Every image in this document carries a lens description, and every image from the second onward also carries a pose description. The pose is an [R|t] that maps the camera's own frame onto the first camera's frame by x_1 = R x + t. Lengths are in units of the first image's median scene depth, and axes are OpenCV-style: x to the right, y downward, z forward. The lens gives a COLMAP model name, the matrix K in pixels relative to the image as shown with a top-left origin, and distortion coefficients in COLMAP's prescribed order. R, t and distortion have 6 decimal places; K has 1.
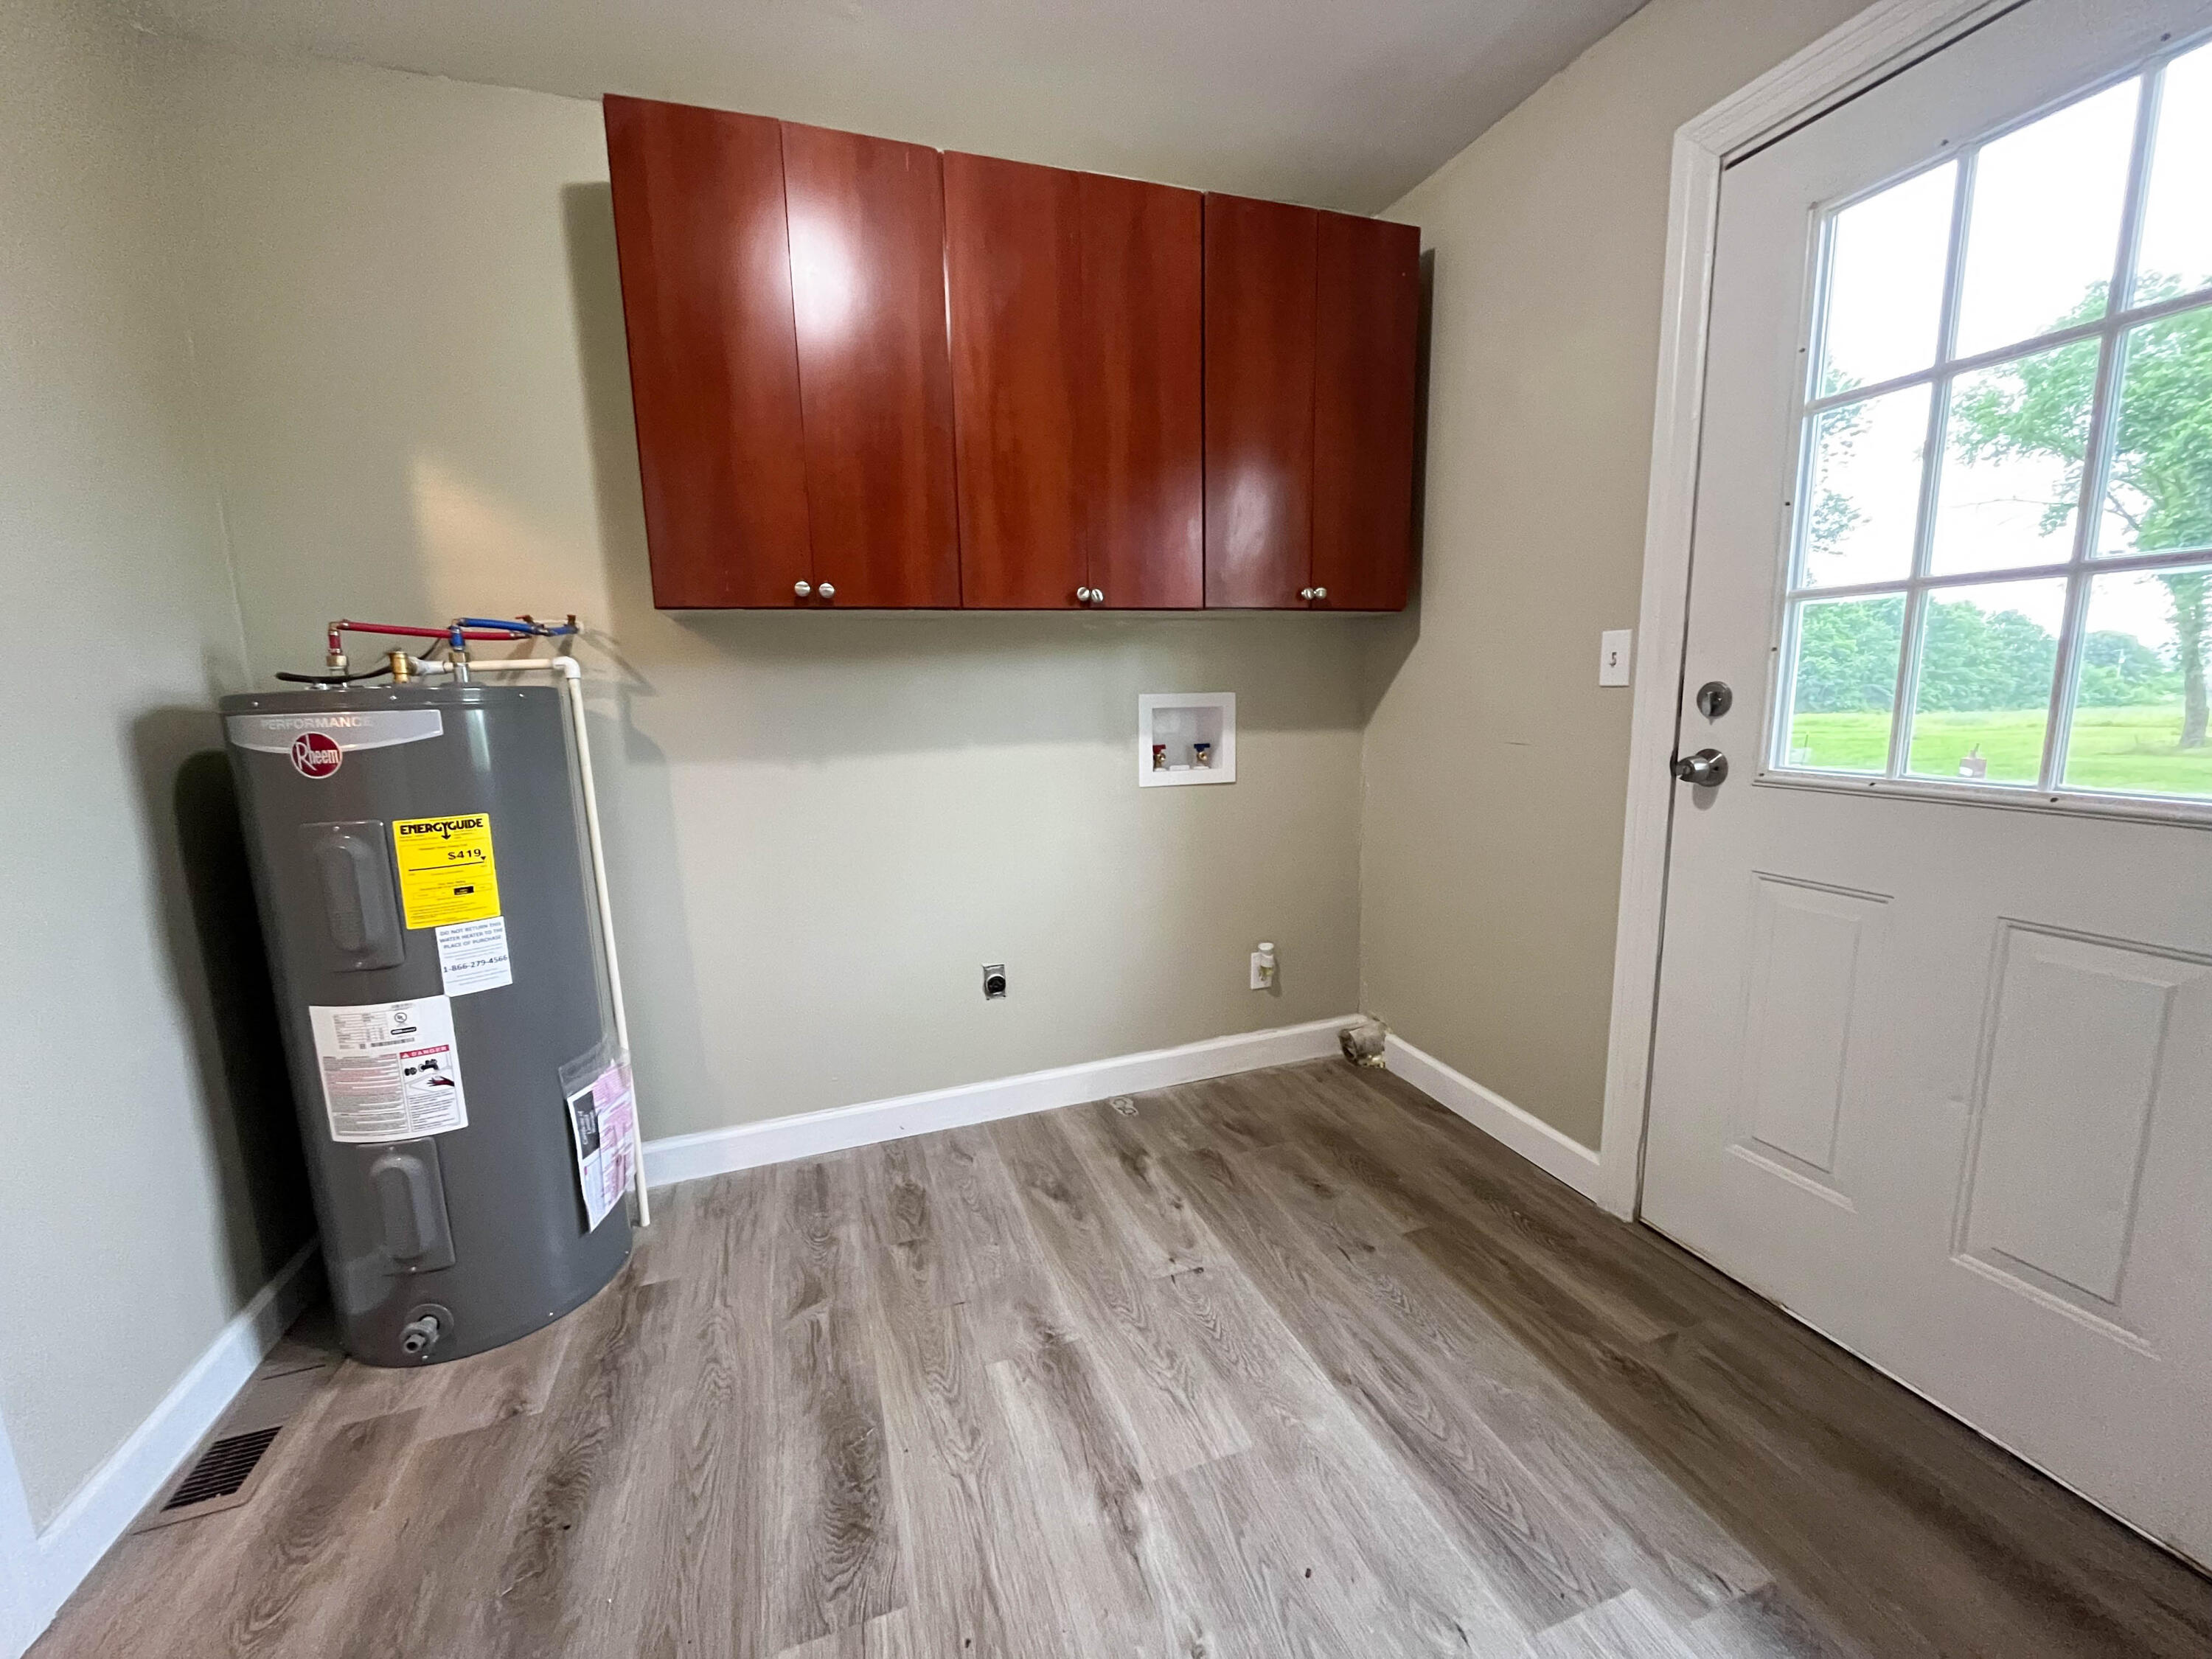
lens RADIAL K [[905.4, 0, 1110.0], [0, 905.4, 833.6], [0, 0, 1]] dist [0.001267, -0.000010]
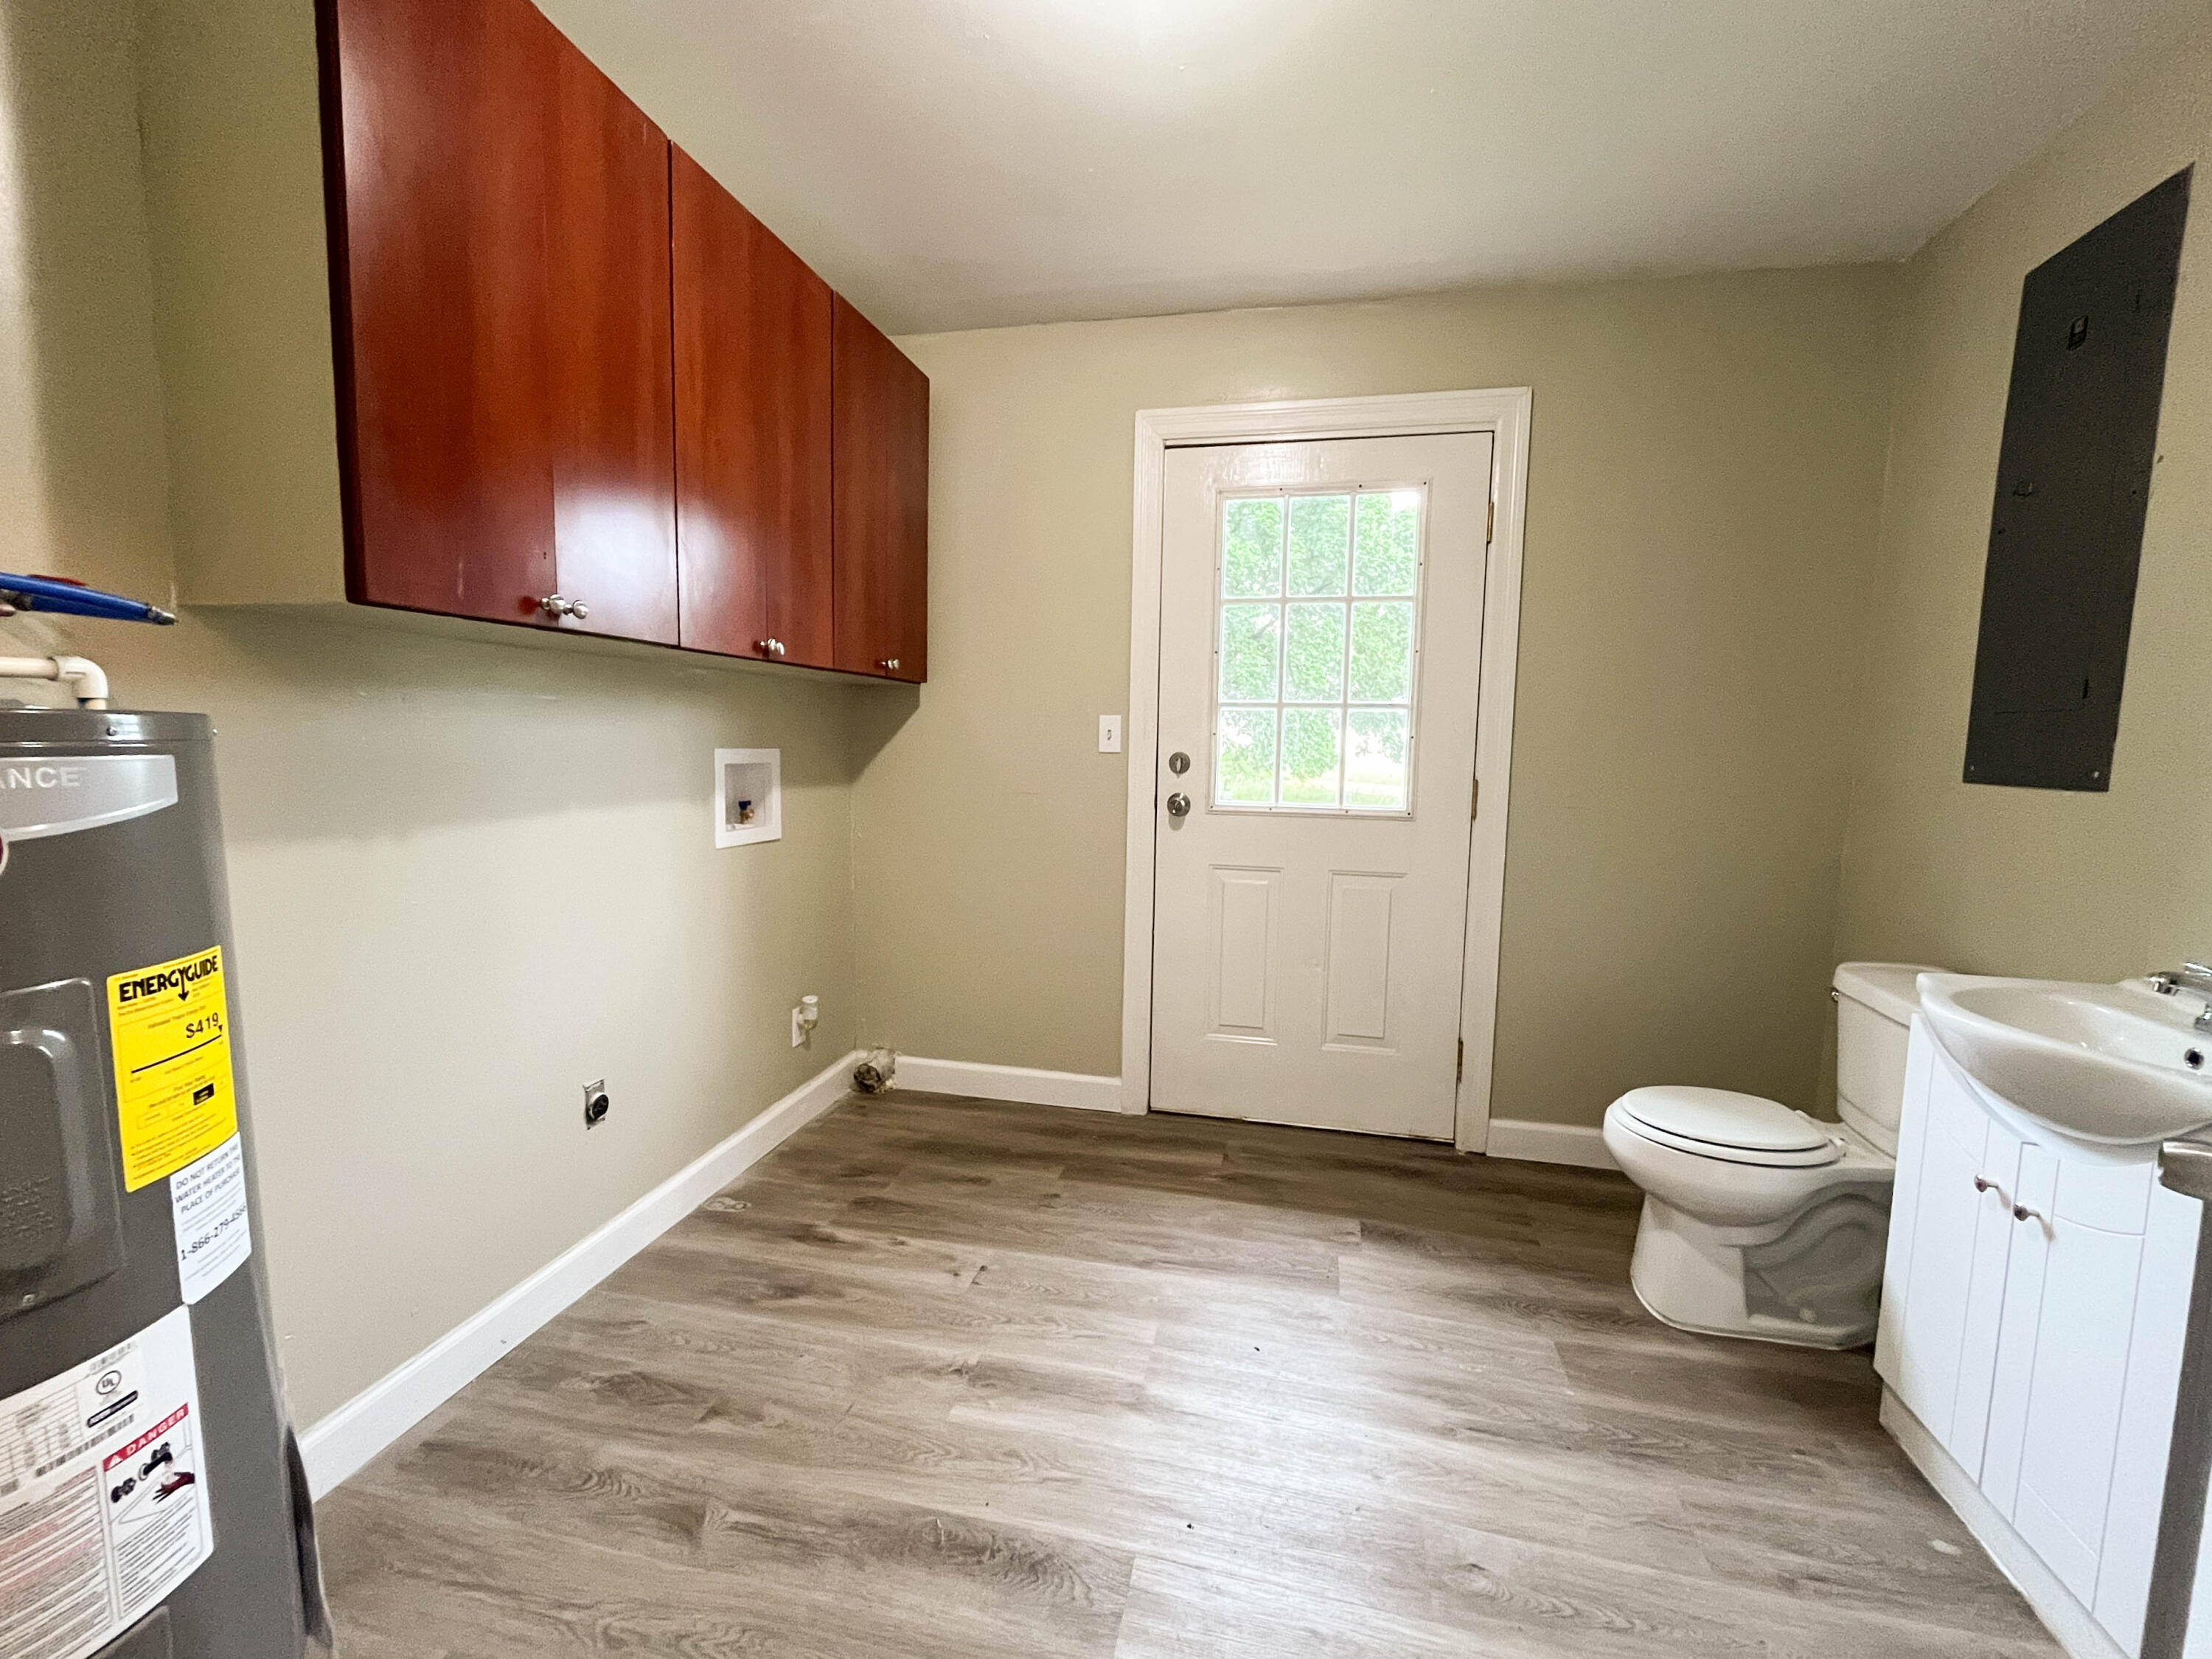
lens RADIAL K [[905.4, 0, 1157.6], [0, 905.4, 831.8], [0, 0, 1]] dist [0.001267, -0.000010]
pose [[0.515052, -0.053389, 0.855494, -0.709852], [0.109664, 0.993961, -0.003993, -0.021437], [-0.850115, 0.095874, 0.517797, 0.192158]]
